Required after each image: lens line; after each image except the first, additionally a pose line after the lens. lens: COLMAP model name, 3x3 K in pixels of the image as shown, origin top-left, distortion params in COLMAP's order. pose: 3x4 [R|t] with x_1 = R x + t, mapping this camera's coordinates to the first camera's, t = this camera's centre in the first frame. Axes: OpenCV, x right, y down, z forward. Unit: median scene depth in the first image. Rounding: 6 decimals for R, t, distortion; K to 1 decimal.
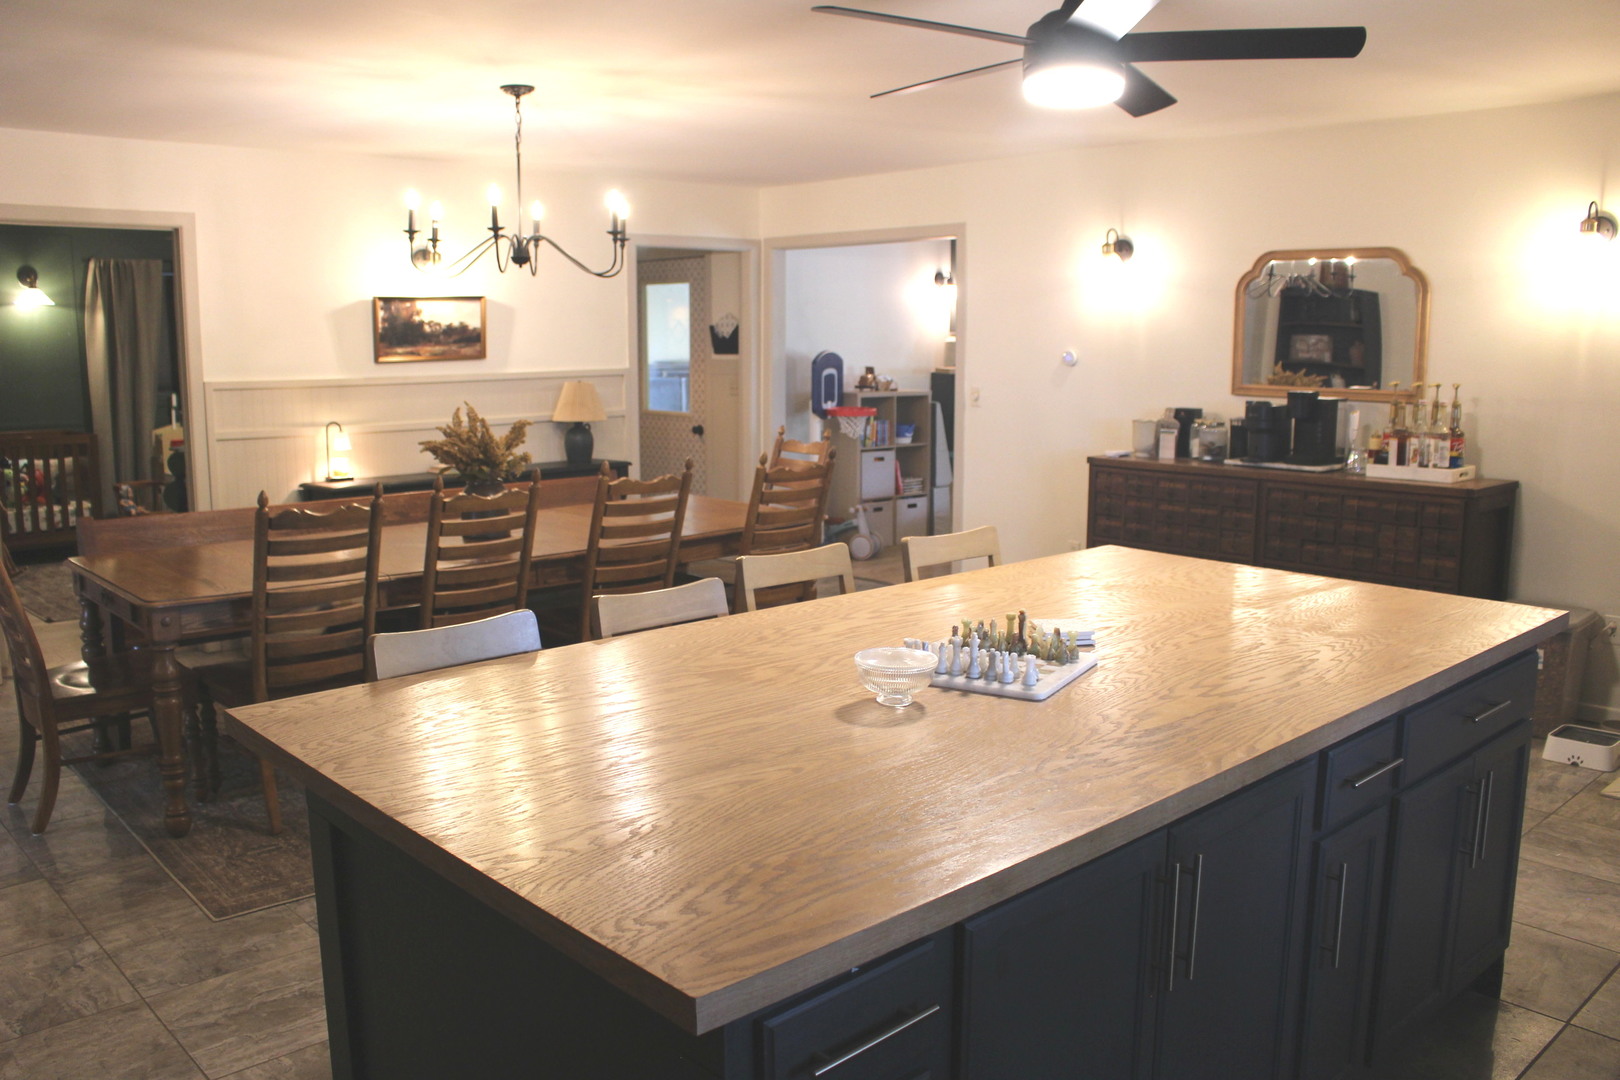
lens RADIAL K [[1377.7, 0, 811.8], [0, 1377.7, 538.3], [0, 0, 1]] dist [-0.031780, 0.004249]
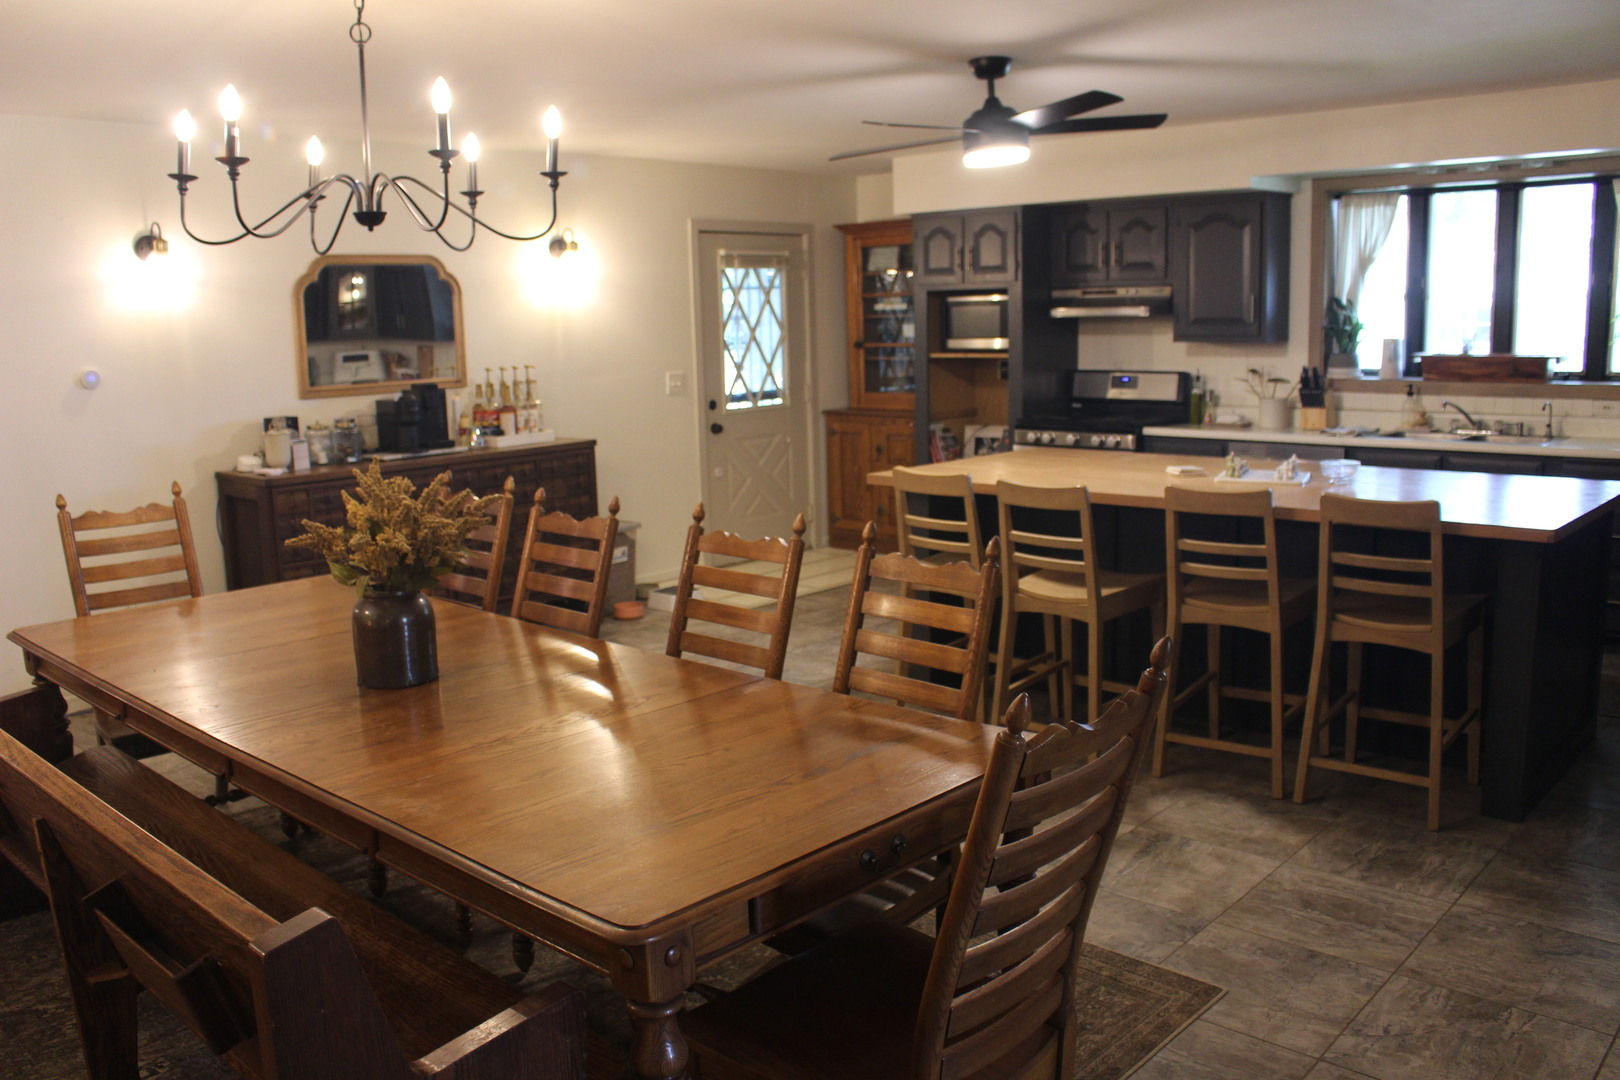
lens RADIAL K [[1377.7, 0, 809.3], [0, 1377.7, 540.3], [0, 0, 1]] dist [-0.031780, 0.004249]
pose [[-0.135717, -0.159803, 0.977775, -0.870202], [0.180903, 0.966318, 0.183041, -0.146149], [-0.974092, 0.201724, -0.102237, 0.931419]]
